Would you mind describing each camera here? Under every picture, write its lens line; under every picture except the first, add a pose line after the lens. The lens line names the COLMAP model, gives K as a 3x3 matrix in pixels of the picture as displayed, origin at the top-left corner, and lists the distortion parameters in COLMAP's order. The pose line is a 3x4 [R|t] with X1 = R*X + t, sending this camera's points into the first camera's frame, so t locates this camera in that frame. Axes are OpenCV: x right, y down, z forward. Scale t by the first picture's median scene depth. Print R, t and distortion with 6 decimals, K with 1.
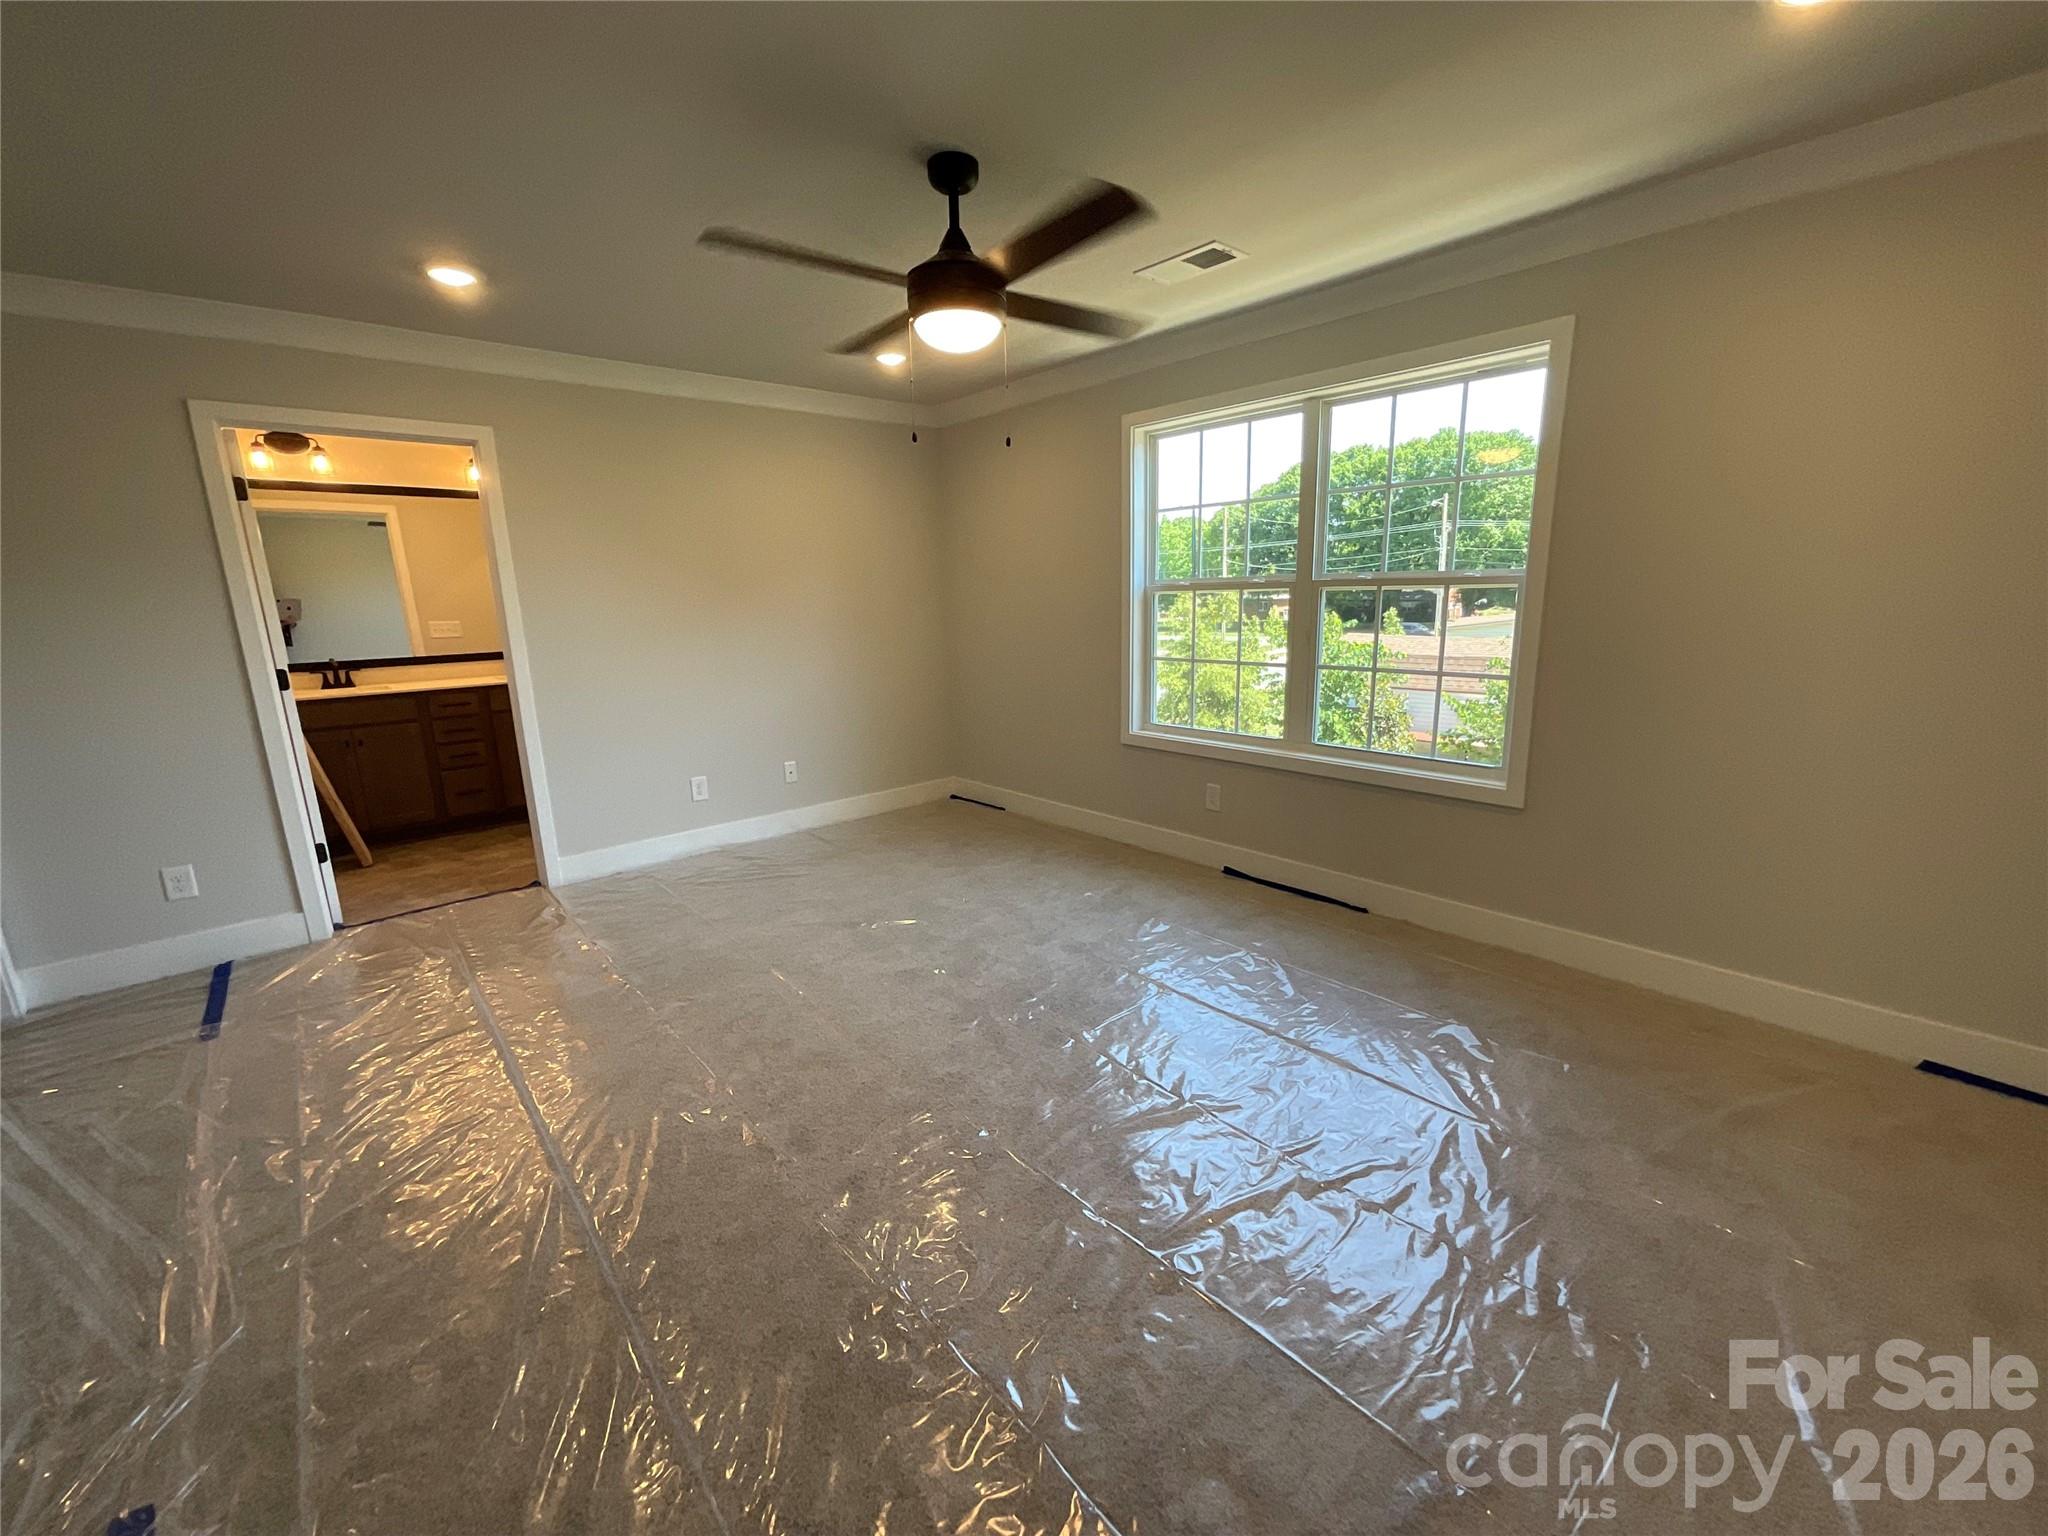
lens RADIAL K [[825.9, 0, 1024.0], [0, 825.9, 768.0], [0, 0, 1]] dist [0.000030, -0.000015]
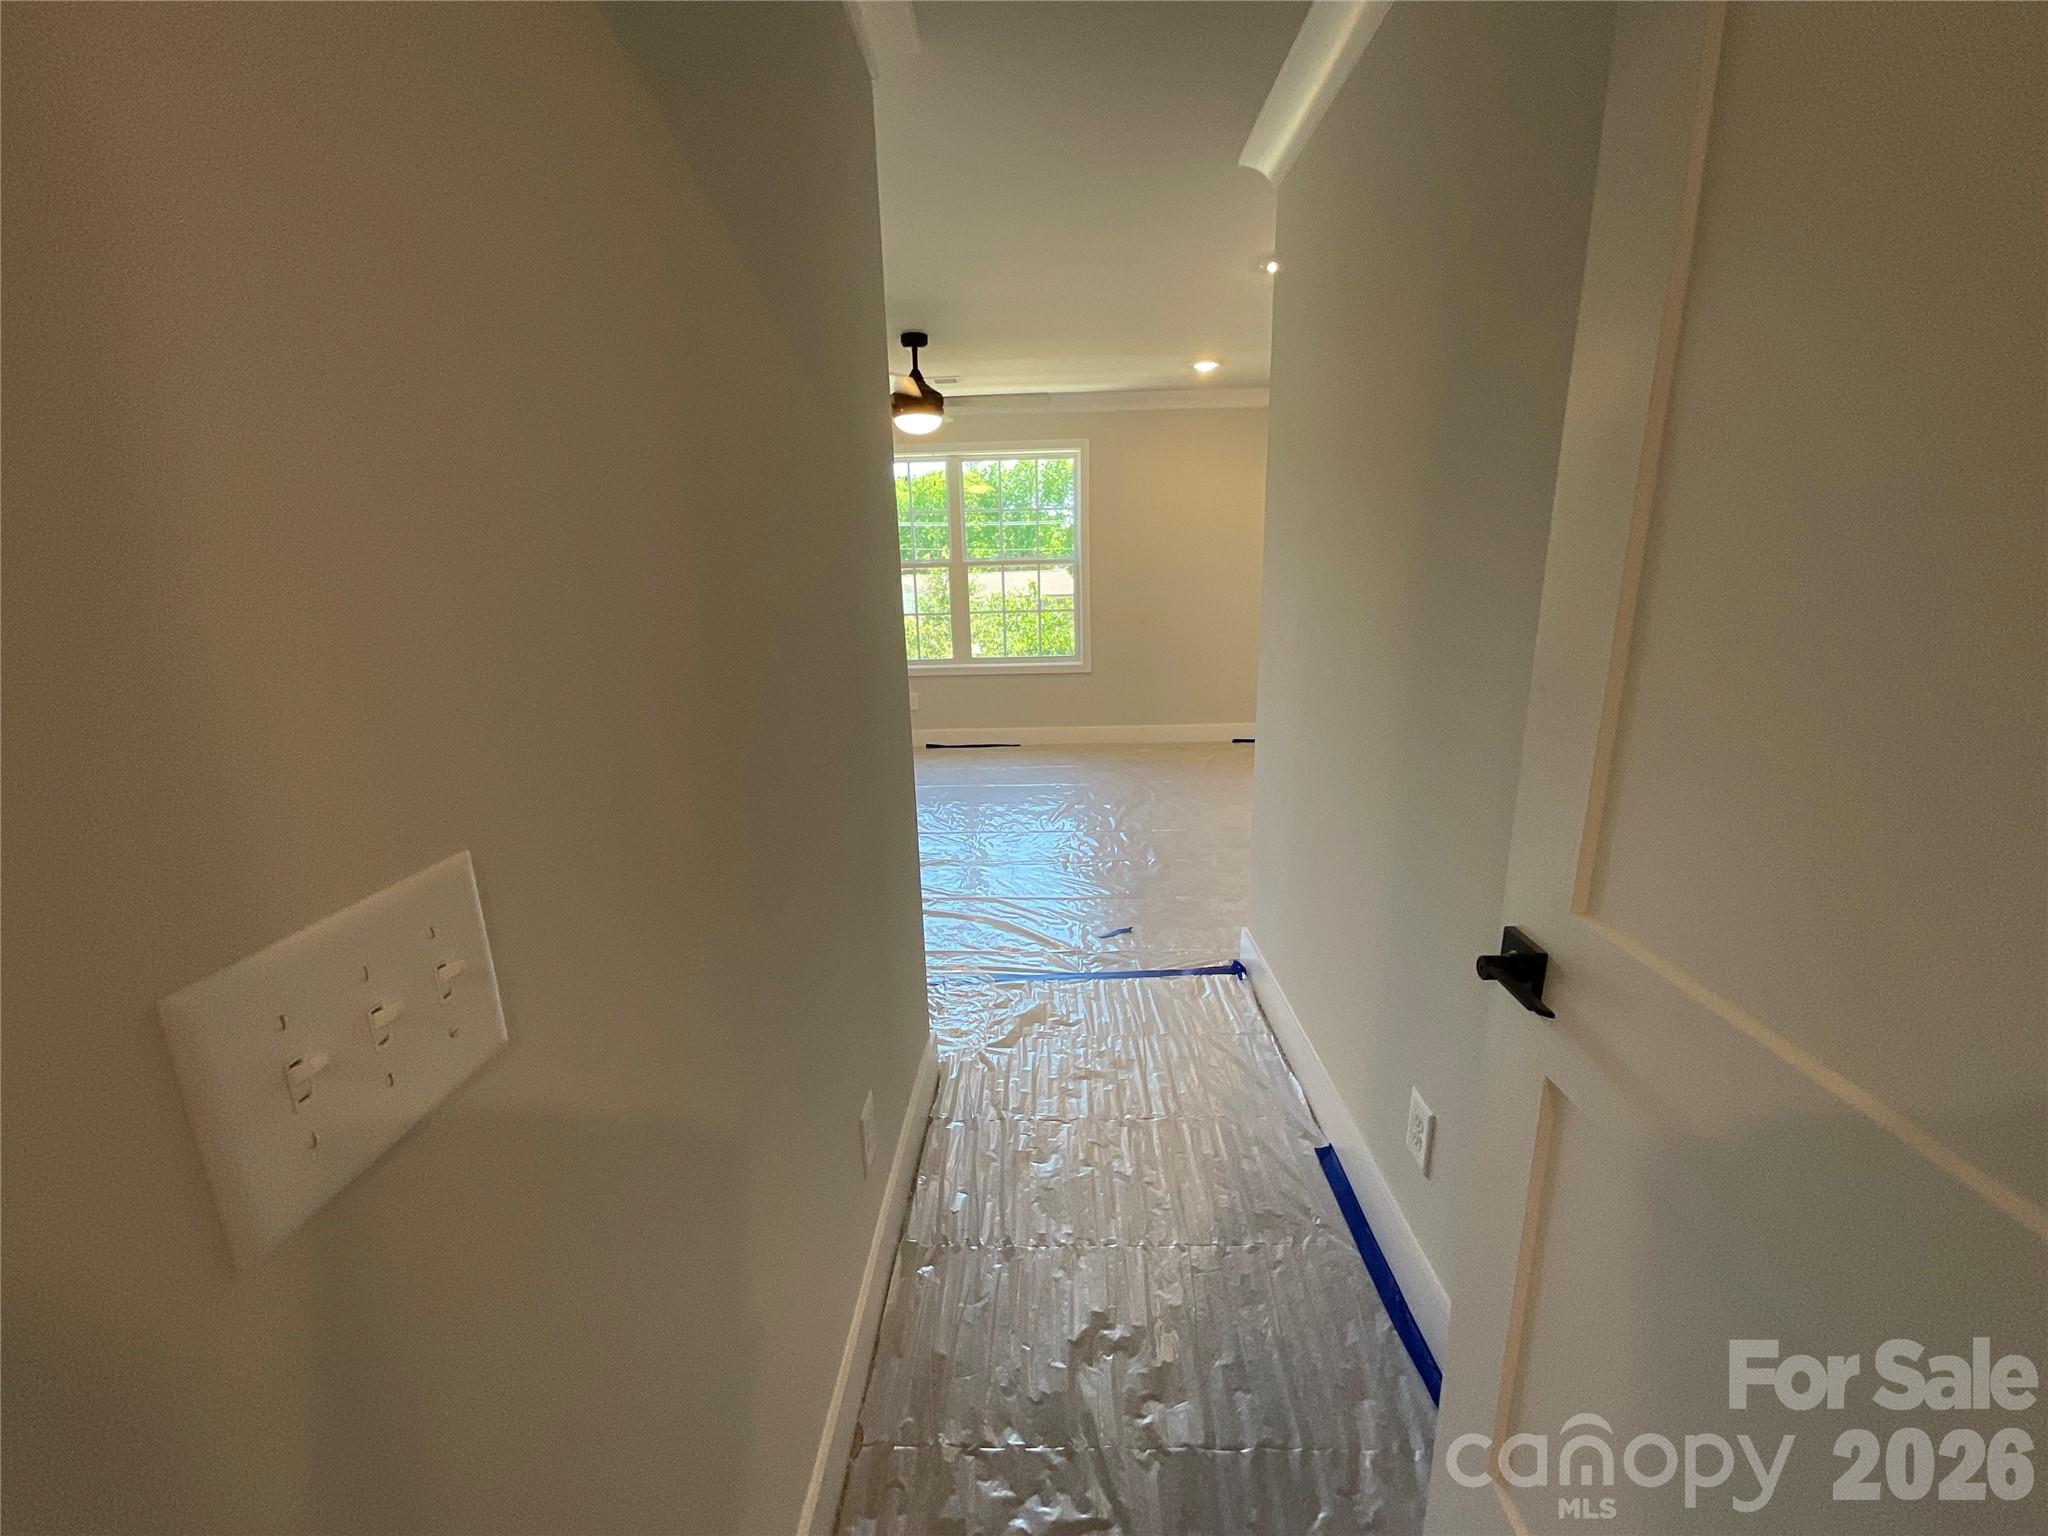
lens RADIAL K [[825.9, 0, 1024.0], [0, 825.9, 768.0], [0, 0, 1]] dist [0.000030, -0.000015]
pose [[0.677214, -0.174287, 0.714847, -1.004061], [0.167653, 0.982535, 0.080724, 0.087276], [-0.716431, 0.065179, 0.694606, -0.290930]]
